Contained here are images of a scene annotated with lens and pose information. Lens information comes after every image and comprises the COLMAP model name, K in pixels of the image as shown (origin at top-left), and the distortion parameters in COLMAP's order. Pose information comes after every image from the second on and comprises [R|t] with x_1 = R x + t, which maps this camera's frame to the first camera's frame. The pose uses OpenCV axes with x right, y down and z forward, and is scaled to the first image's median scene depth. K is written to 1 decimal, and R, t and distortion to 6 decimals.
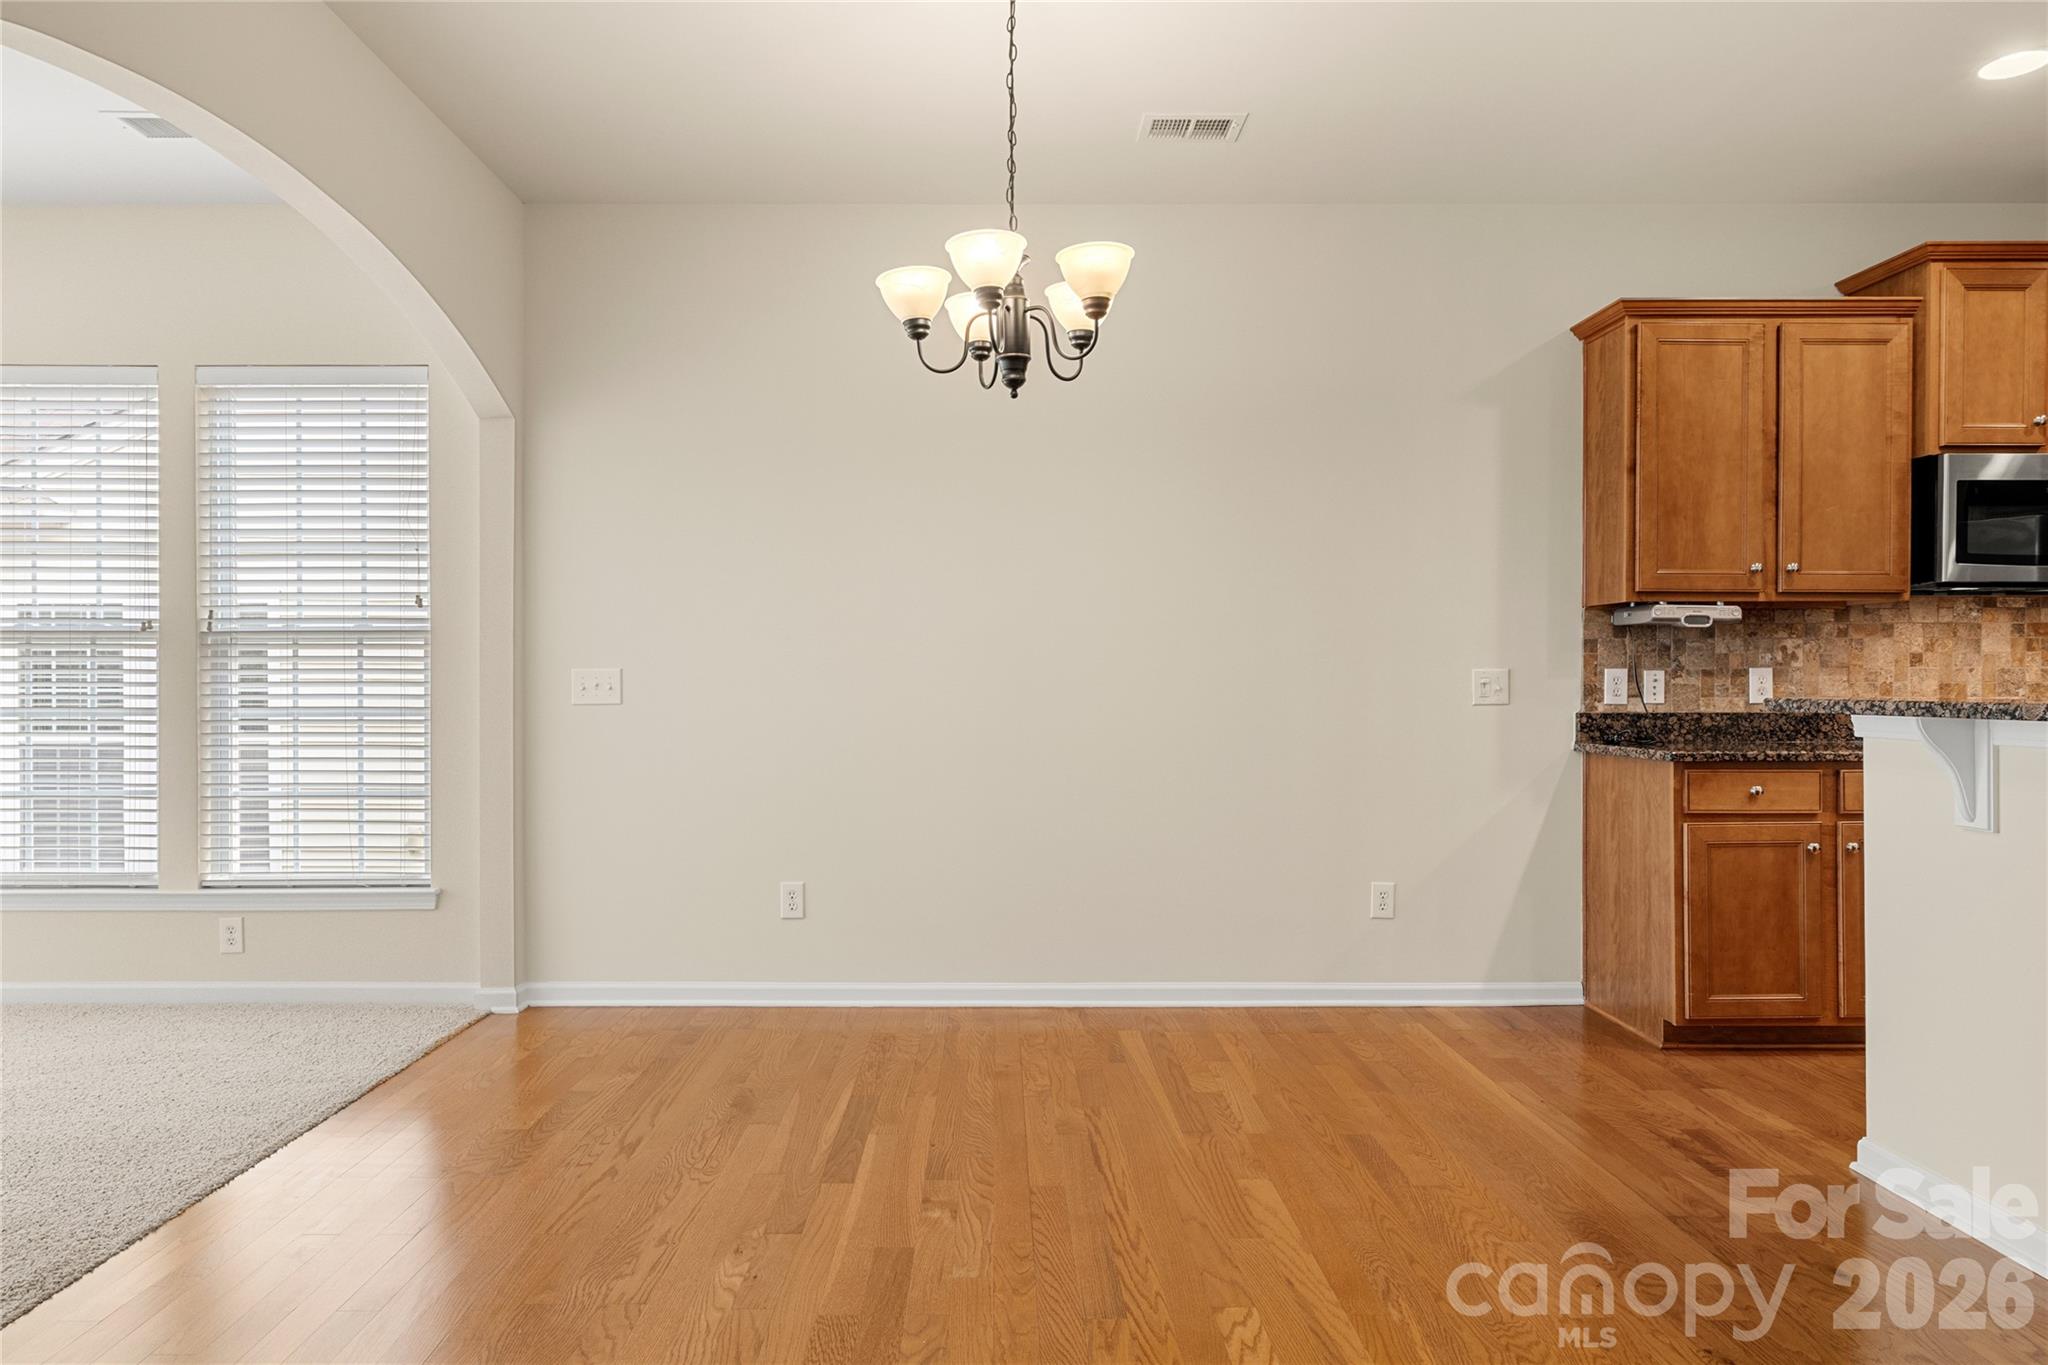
lens RADIAL K [[1251.3, 0, 995.8], [0, 1251.3, 689.3], [0, 0, 1]] dist [-0.000967, -0.000014]
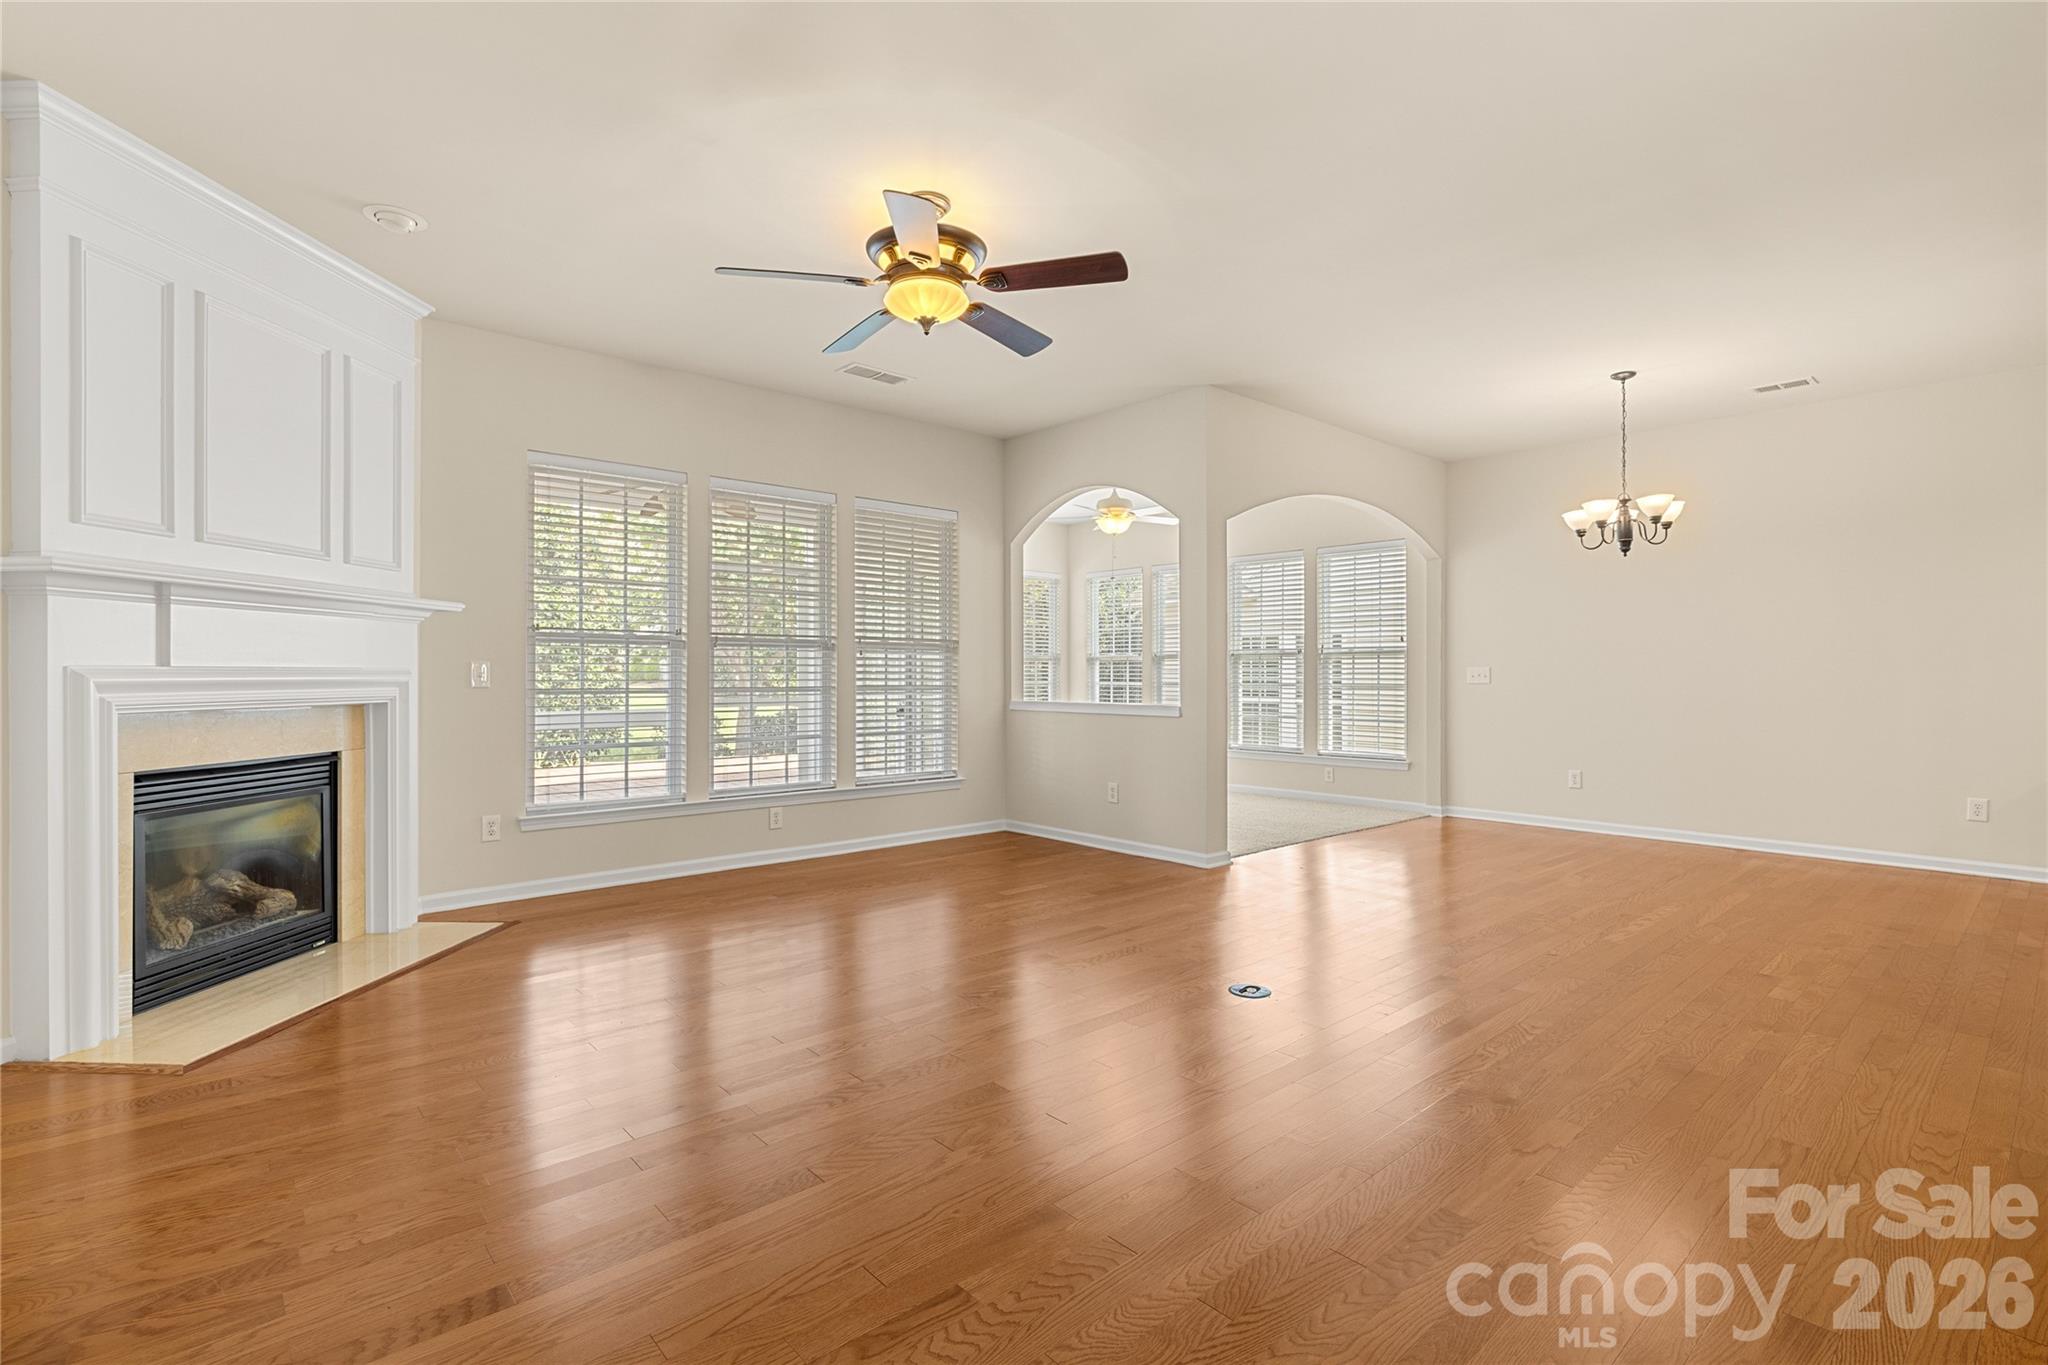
lens RADIAL K [[978.5, 0, 1024.0], [0, 978.5, 682.5], [0, 0, 1]] dist [-0.005123, -0.000386]
pose [[0.674771, 0.005105, -0.738010, 0.413600], [-0.005162, 0.999984, 0.002197, 0.010865], [0.738010, 0.002327, 0.674786, -0.758679]]
